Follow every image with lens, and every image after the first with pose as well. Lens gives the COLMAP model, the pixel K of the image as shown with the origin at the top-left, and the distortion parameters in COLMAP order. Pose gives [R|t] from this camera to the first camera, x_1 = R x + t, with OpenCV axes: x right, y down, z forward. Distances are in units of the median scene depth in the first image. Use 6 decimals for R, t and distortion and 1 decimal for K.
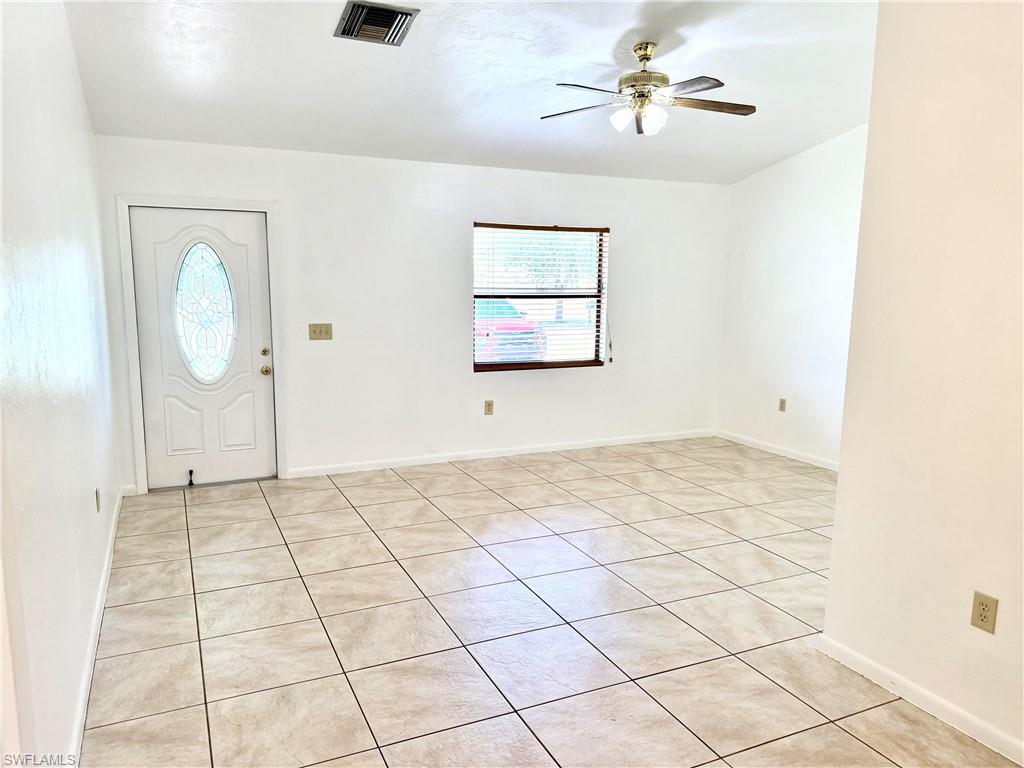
lens RADIAL K [[717.2, 0, 512.0], [0, 717.2, 384.0], [0, 0, 1]] dist [0.087325, -0.109291]
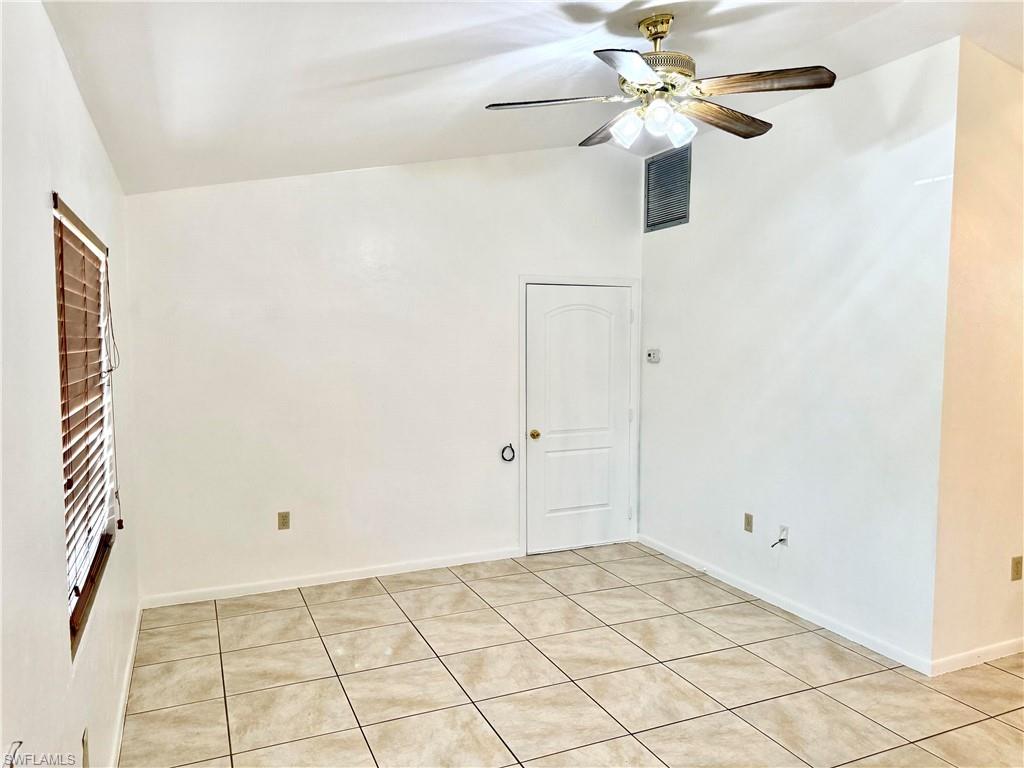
lens RADIAL K [[717.2, 0, 512.0], [0, 717.2, 384.0], [0, 0, 1]] dist [0.087325, -0.109291]
pose [[0.015900, -0.065581, 0.997721, -0.429323], [0.140024, 0.988160, 0.062721, -0.153056], [-0.990020, 0.138708, 0.024895, 0.978013]]
